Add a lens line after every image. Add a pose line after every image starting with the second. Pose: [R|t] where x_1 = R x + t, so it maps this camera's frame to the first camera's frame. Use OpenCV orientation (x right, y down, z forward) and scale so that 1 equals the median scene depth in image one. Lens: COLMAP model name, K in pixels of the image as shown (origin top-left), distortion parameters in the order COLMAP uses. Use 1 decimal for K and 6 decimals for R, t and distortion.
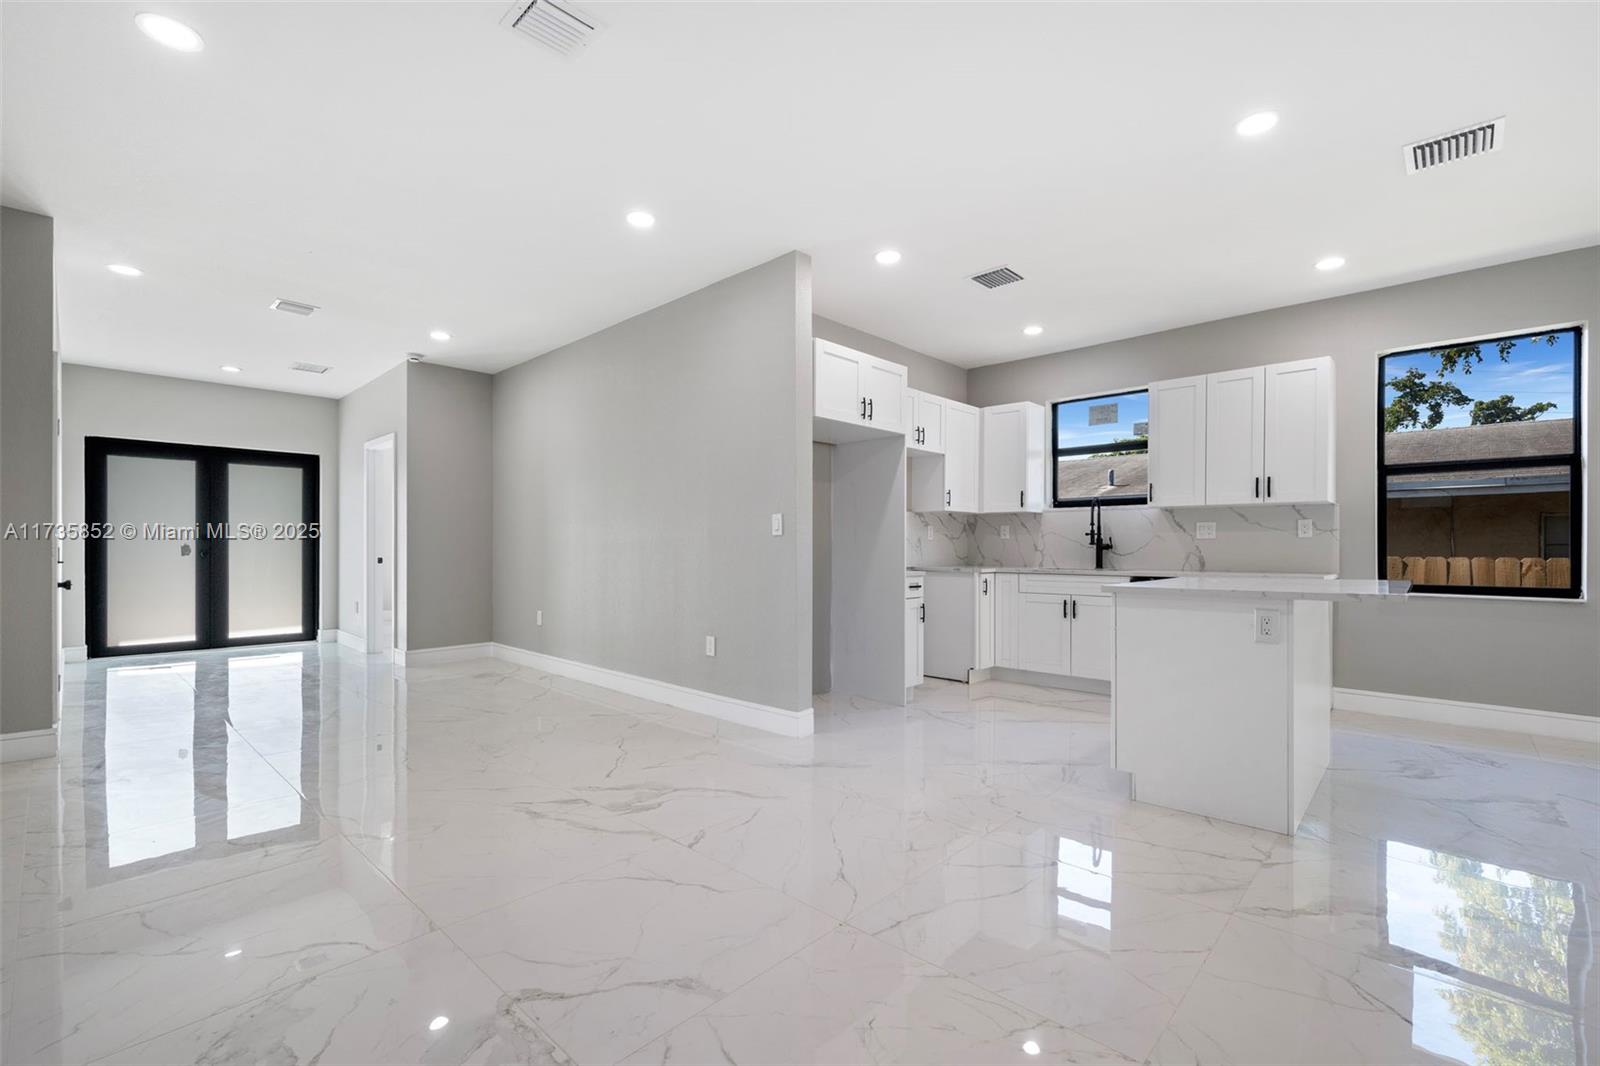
lens RADIAL K [[701.7, 0, 801.8], [0, 701.7, 549.3], [0, 0, 1]] dist [-0.001001, 0.000142]
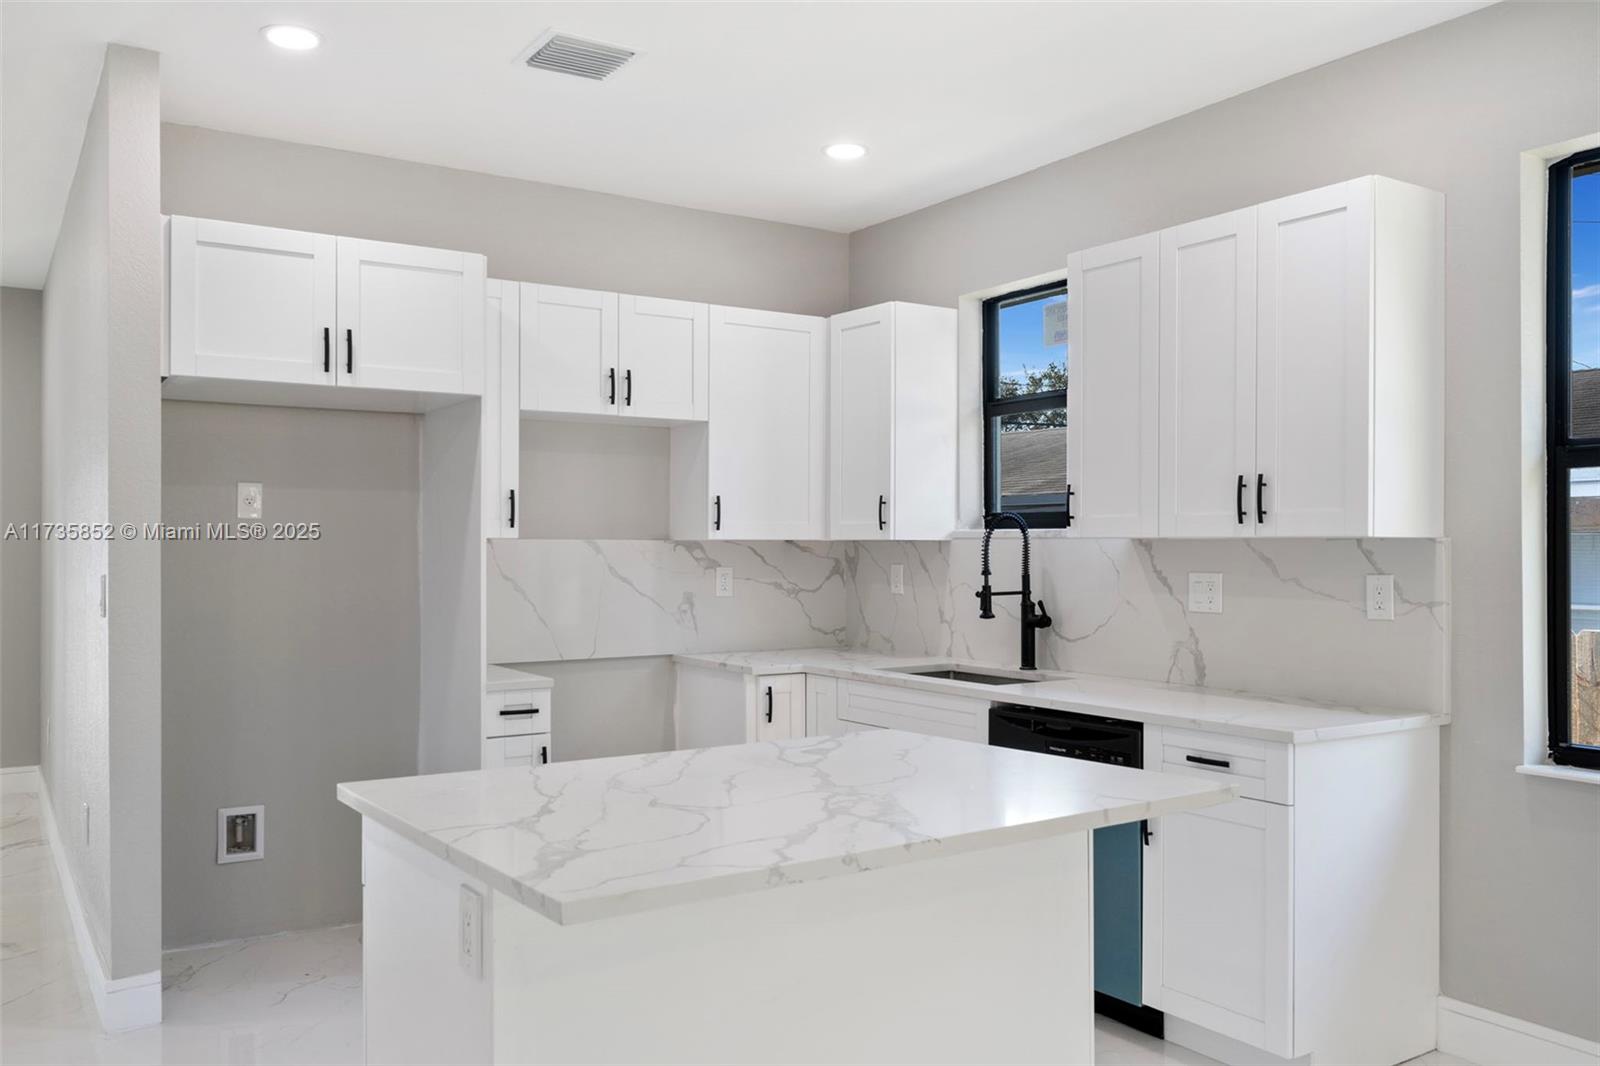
lens RADIAL K [[1288.7, 0, 801.6], [0, 1288.7, 540.2], [0, 0, 1]] dist [-0.005772, -0.001467]
pose [[0.972498, -0.002892, -0.232895, 0.446429], [0.000729, 0.999956, -0.009372, -0.044323], [0.232911, 0.008944, 0.972457, 0.155510]]
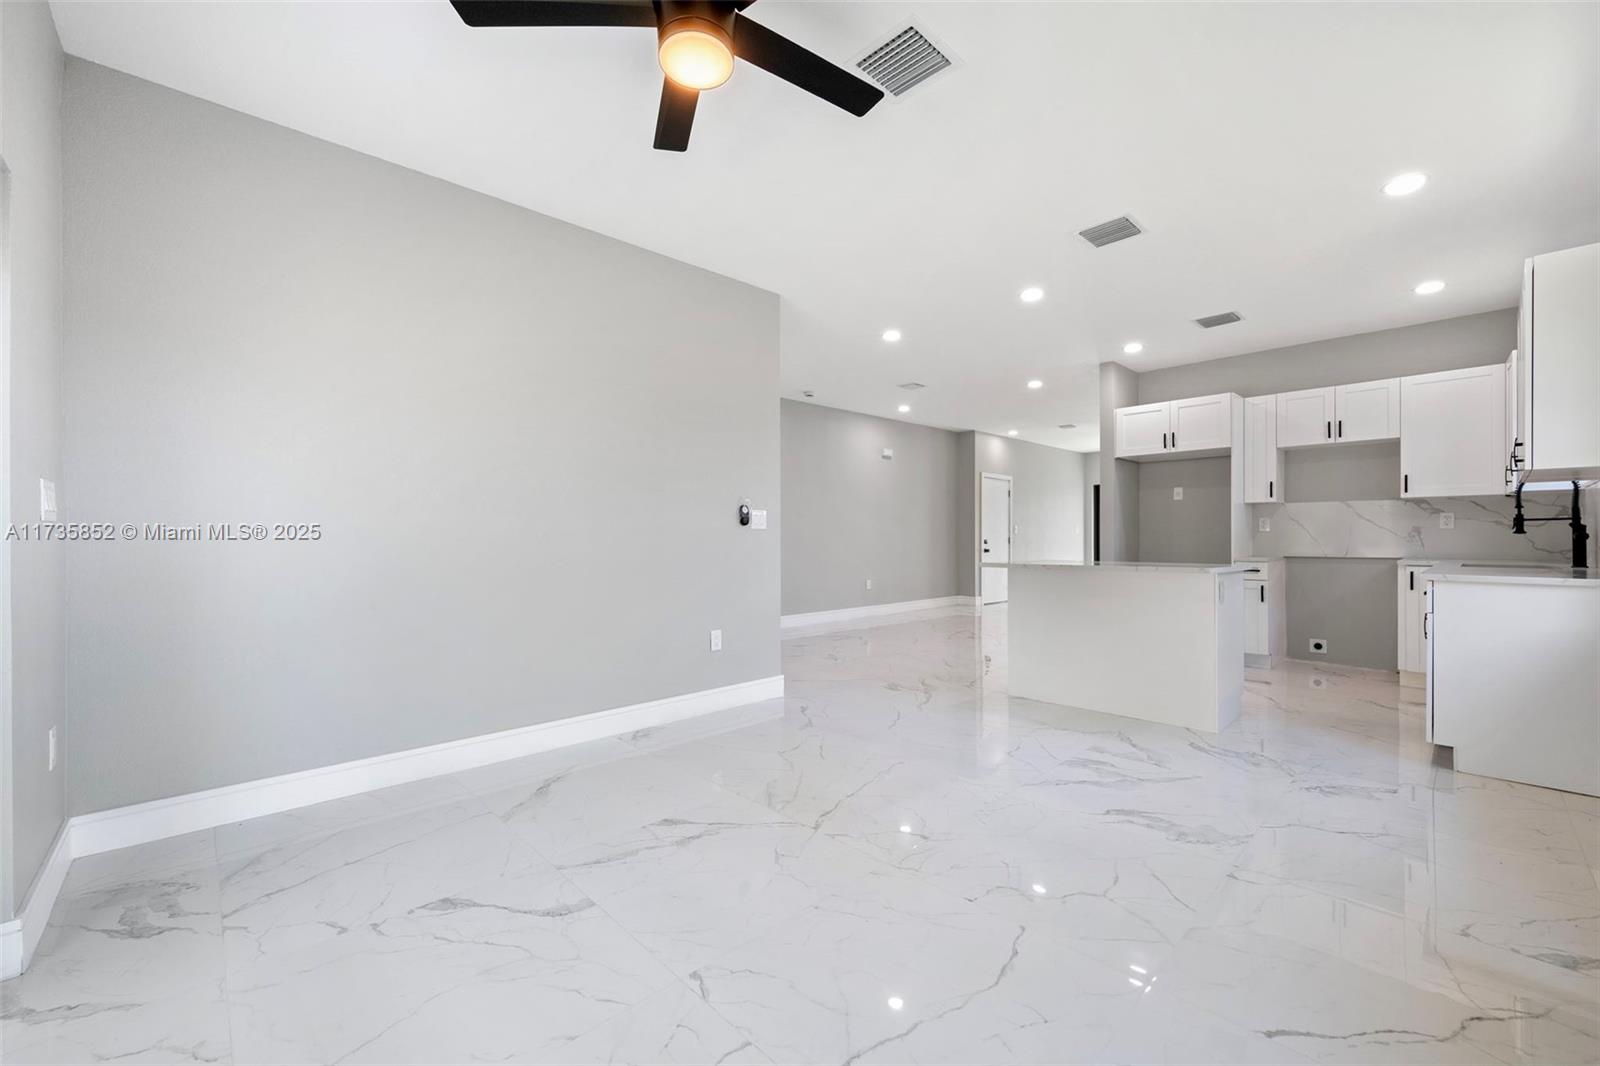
lens RADIAL K [[634.6, 0, 798.8], [0, 634.6, 535.3], [0, 0, 1]] dist [-0.001227, 0.000954]
pose [[-0.063106, -0.003889, -0.997999, 1.043156], [-0.001386, 0.999992, -0.003809, -0.000952], [0.998006, 0.001143, -0.063111, 0.241071]]
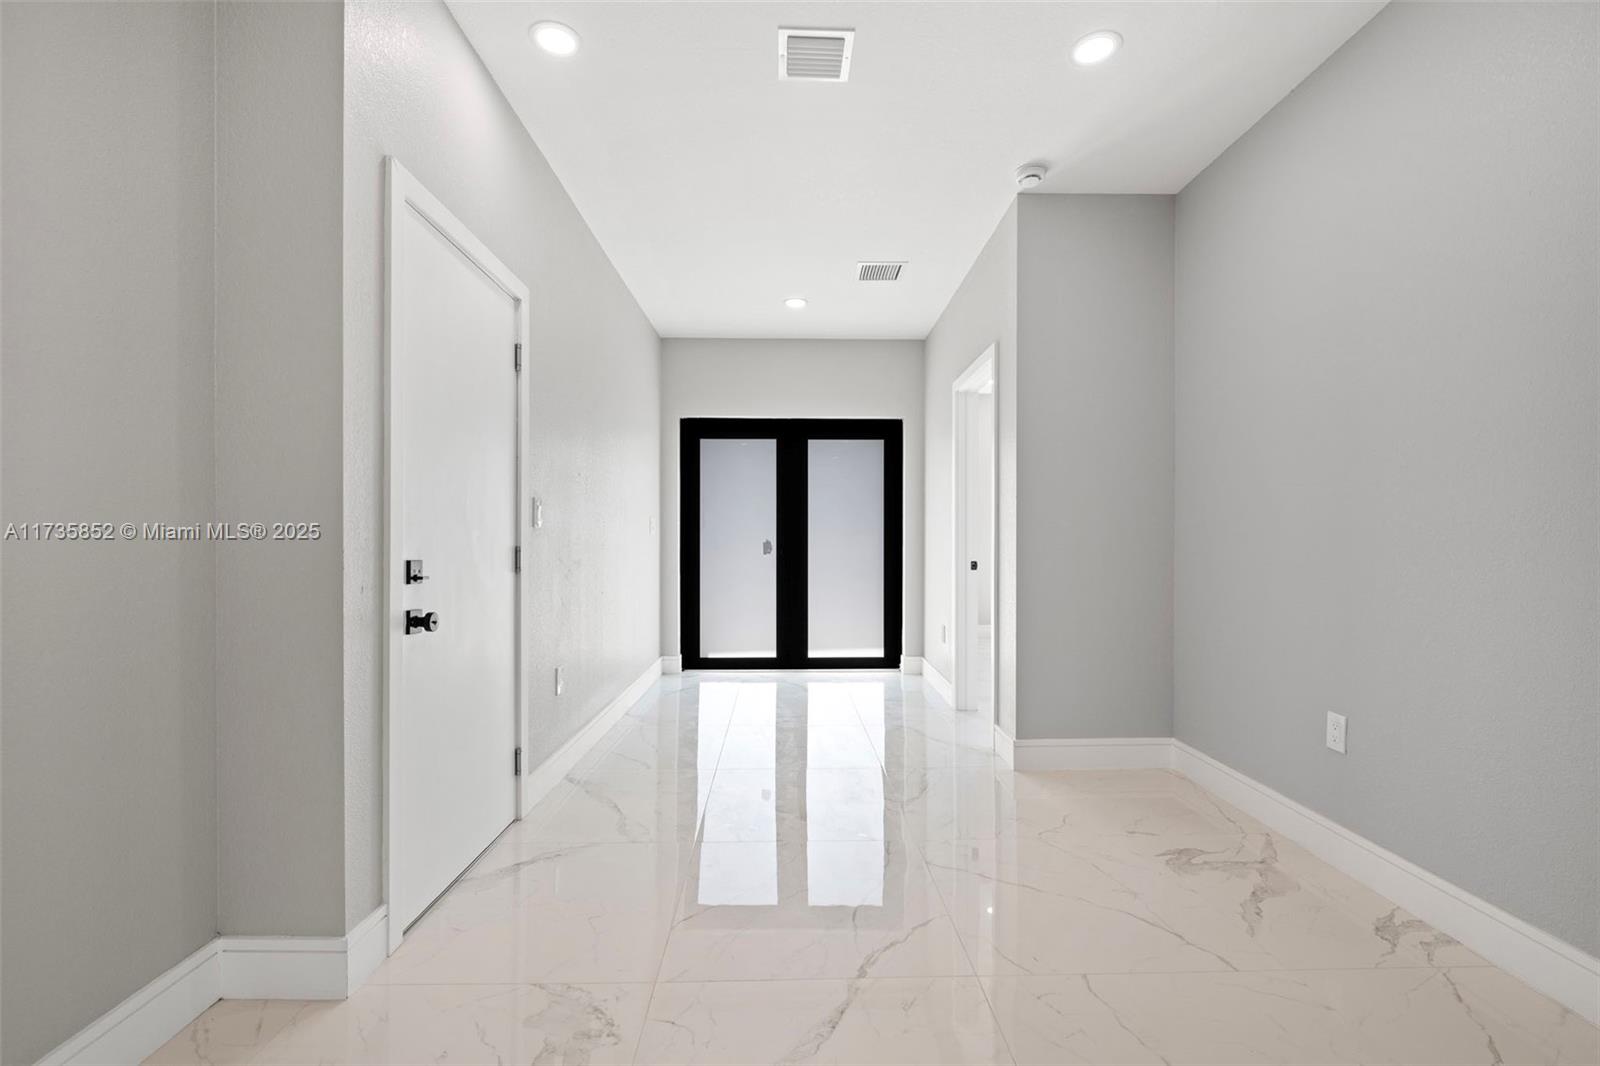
lens RADIAL K [[701.7, 0, 799.9], [0, 701.7, 543.2], [0, 0, 1]] dist [-0.001001, 0.000142]
pose [[0.703030, 0.002137, -0.711157, -0.311546], [-0.002084, 0.999997, 0.000945, -0.005406], [0.711158, 0.000818, 0.703032, 0.527879]]
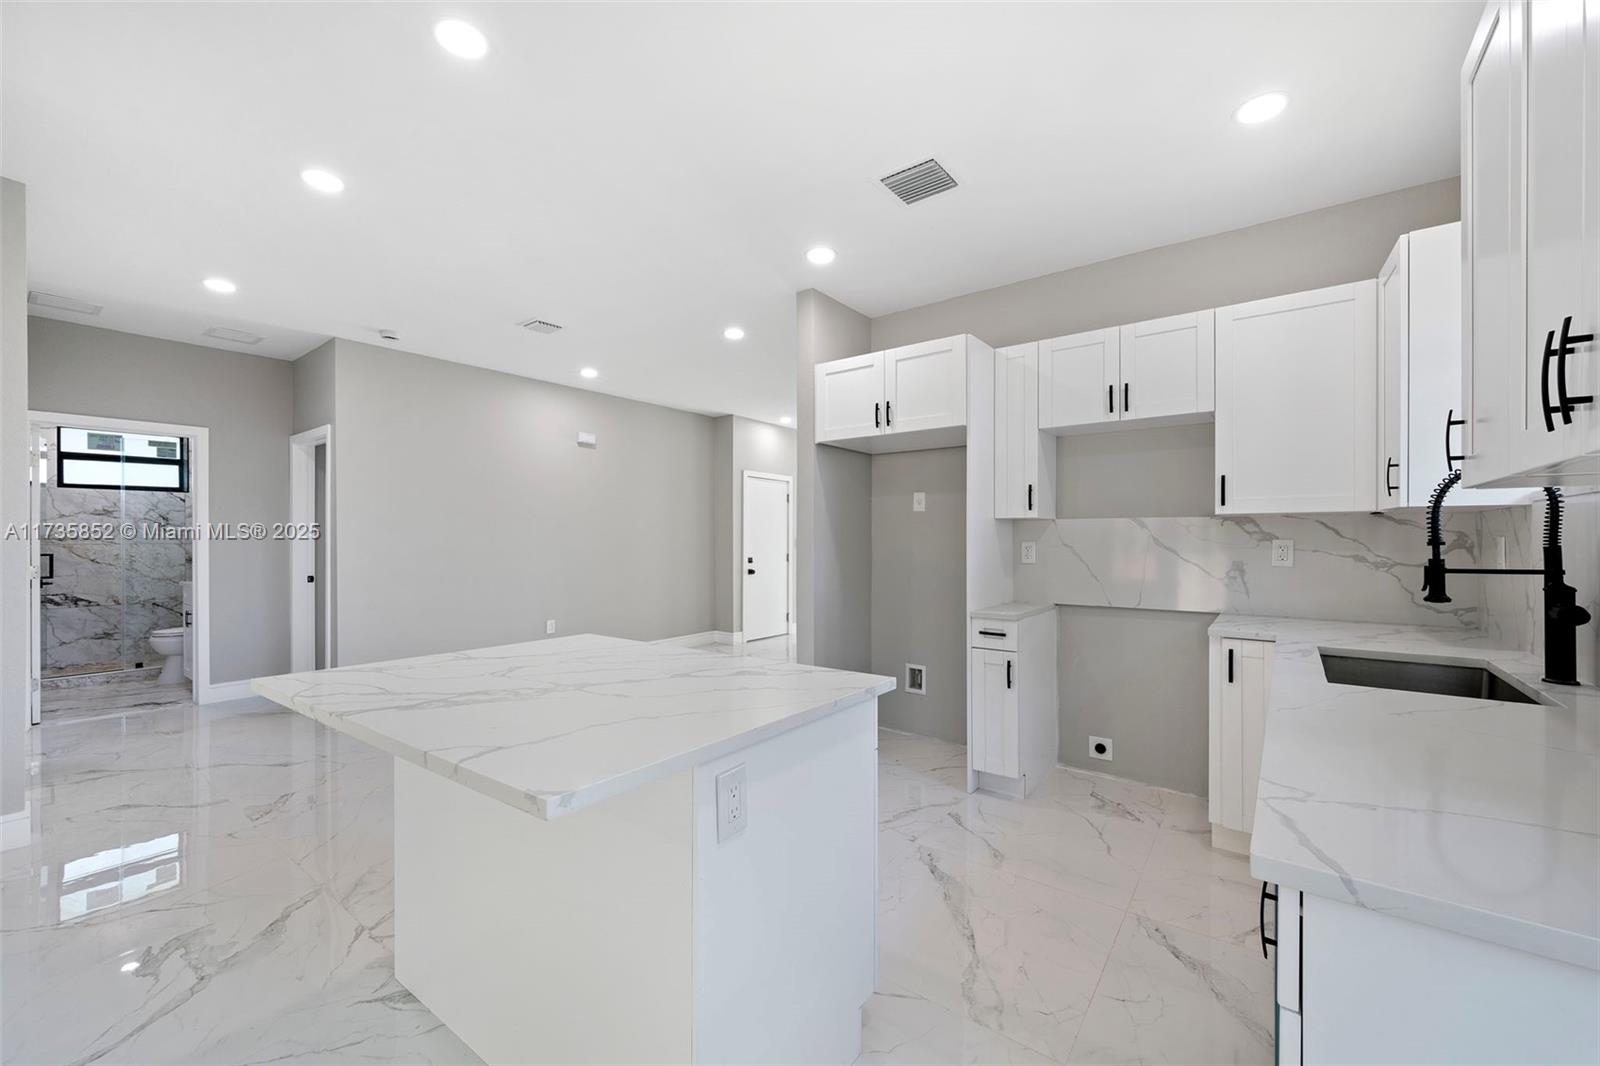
lens RADIAL K [[634.6, 0, 797.5], [0, 634.6, 539.1], [0, 0, 1]] dist [-0.001227, 0.000954]
pose [[0.102562, -0.001278, -0.994726, 0.628722], [-0.002475, 0.999996, -0.001540, -0.032750], [0.994724, 0.002620, 0.102558, 0.595790]]
